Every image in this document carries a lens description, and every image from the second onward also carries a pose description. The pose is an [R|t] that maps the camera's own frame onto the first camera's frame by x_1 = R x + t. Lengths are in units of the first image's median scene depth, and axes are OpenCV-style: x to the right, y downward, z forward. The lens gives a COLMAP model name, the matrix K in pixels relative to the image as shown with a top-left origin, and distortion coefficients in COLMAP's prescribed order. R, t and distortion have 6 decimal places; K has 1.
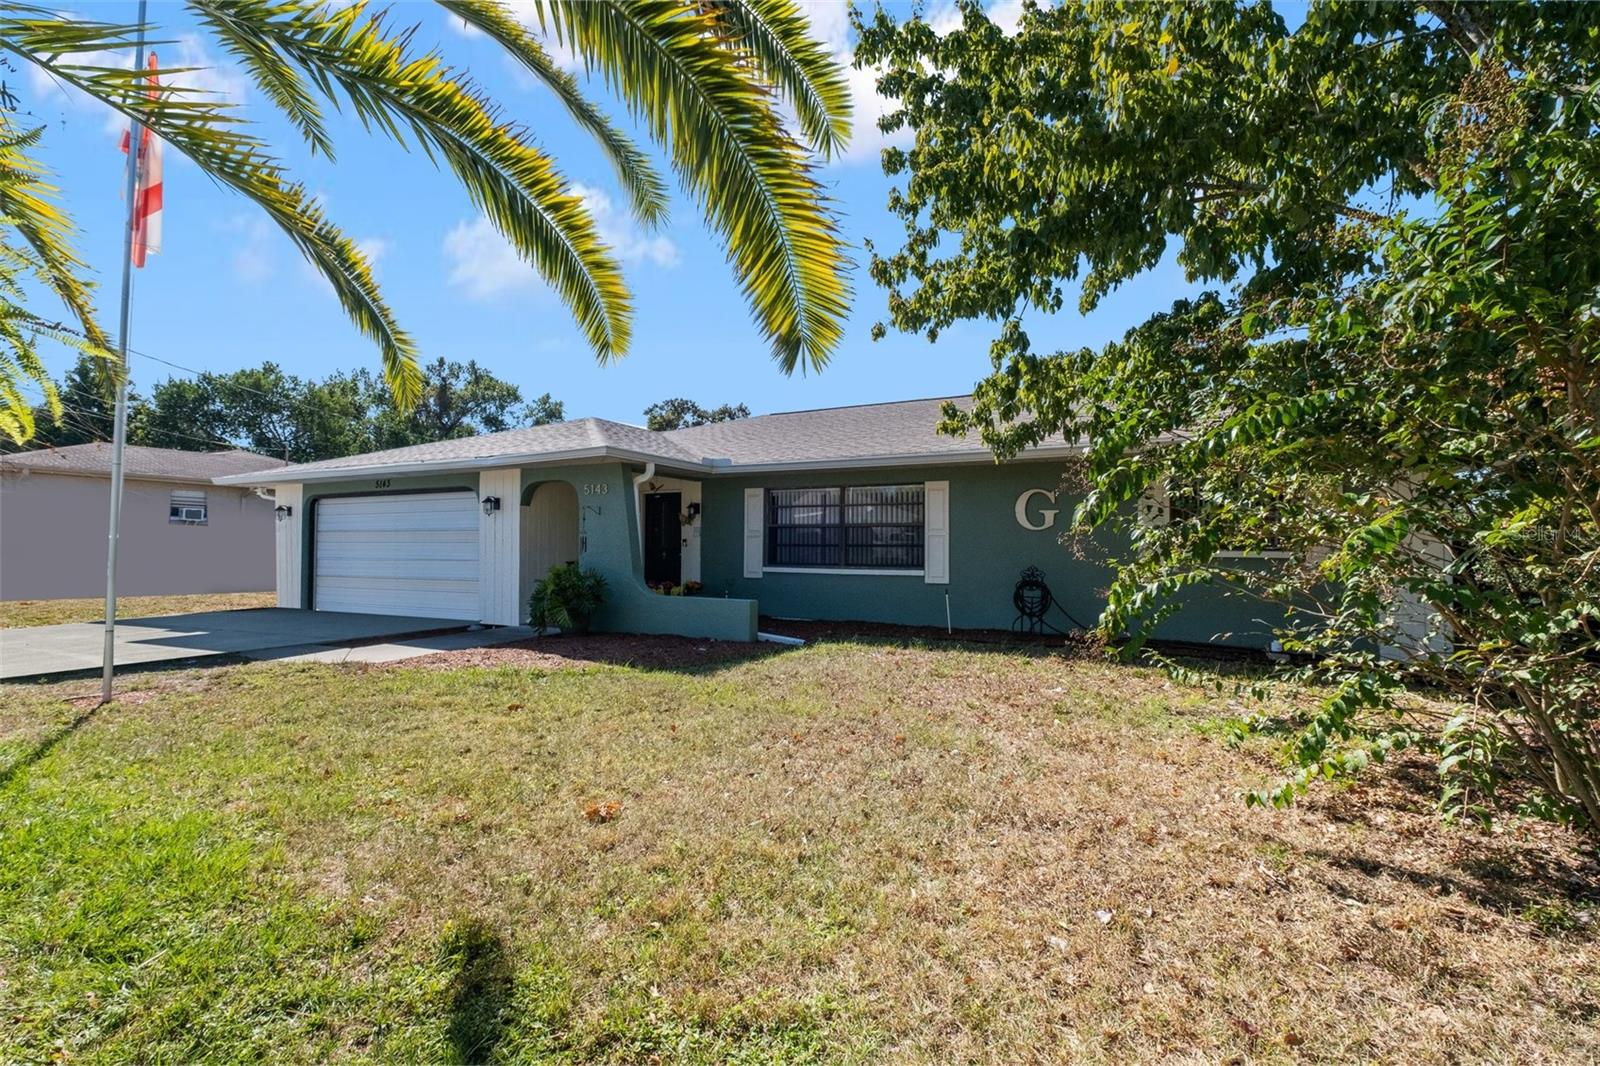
lens RADIAL K [[726.6, 0, 776.2], [0, 726.6, 544.3], [0, 0, 1]] dist [0.008410, -0.008945]
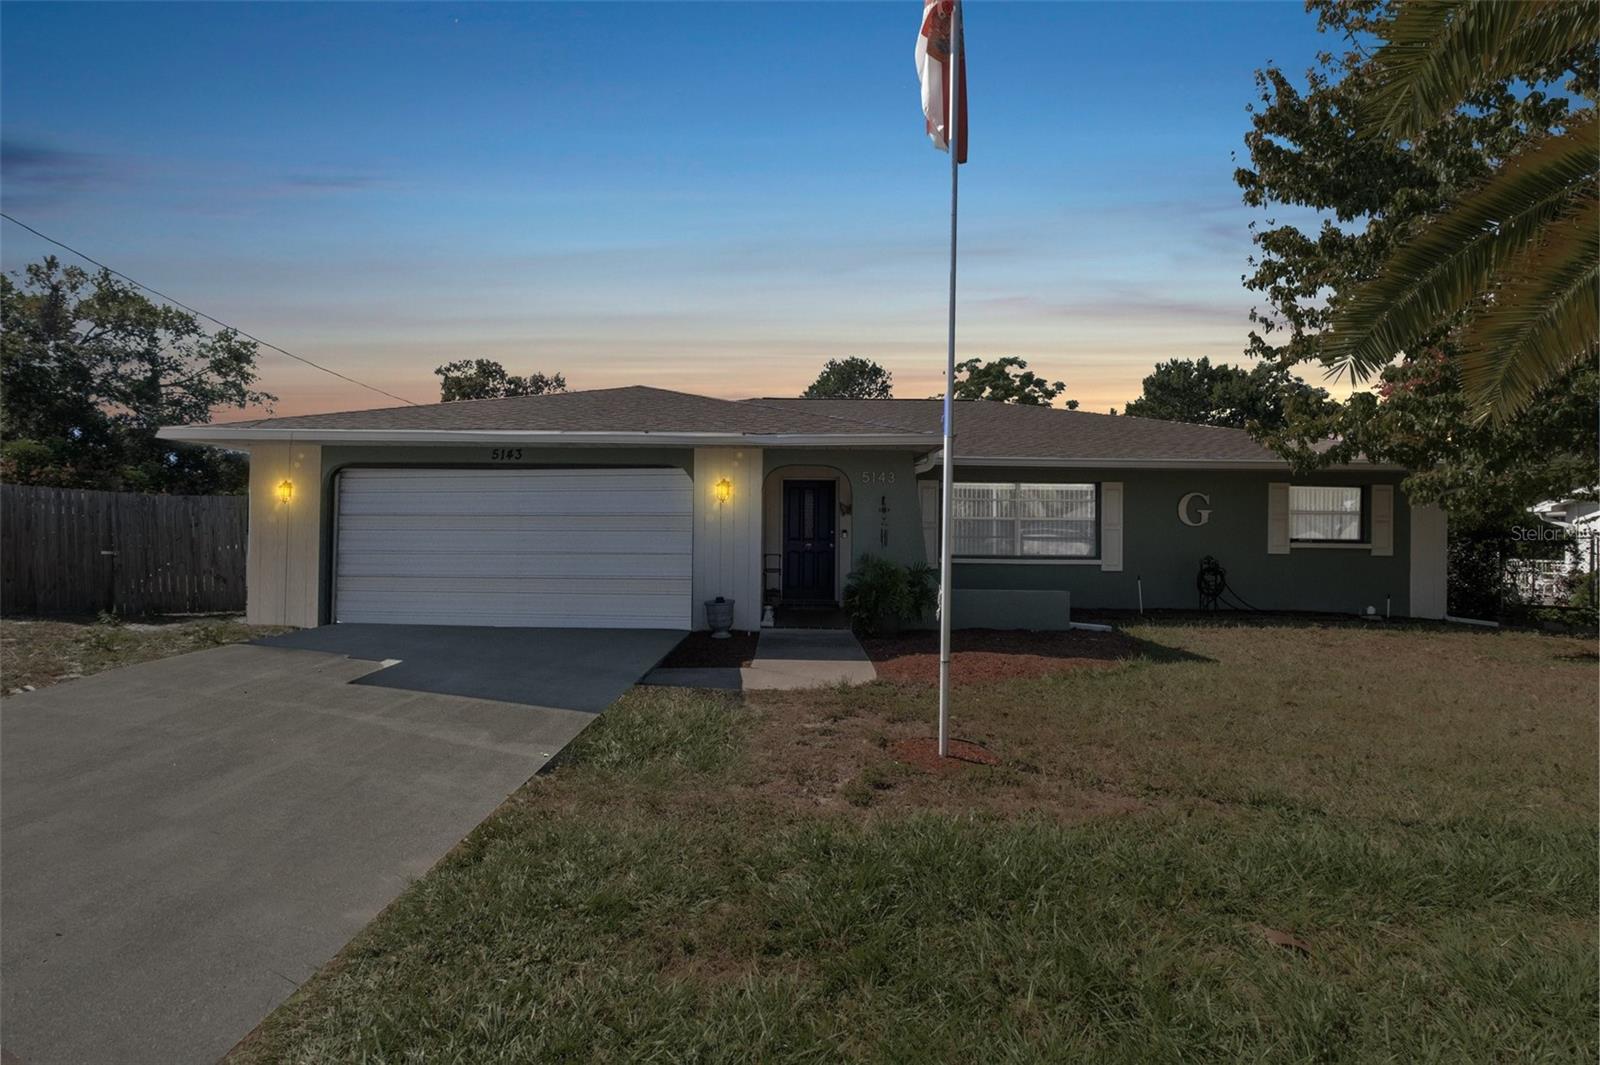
lens RADIAL K [[726.6, 0, 776.2], [0, 726.6, 543.8], [0, 0, 1]] dist [0.008410, -0.008945]
pose [[0.877211, -0.002426, 0.480100, -0.245330], [-0.007838, 0.999782, 0.019373, -0.002233], [-0.480042, -0.020757, 0.877000, 0.076002]]
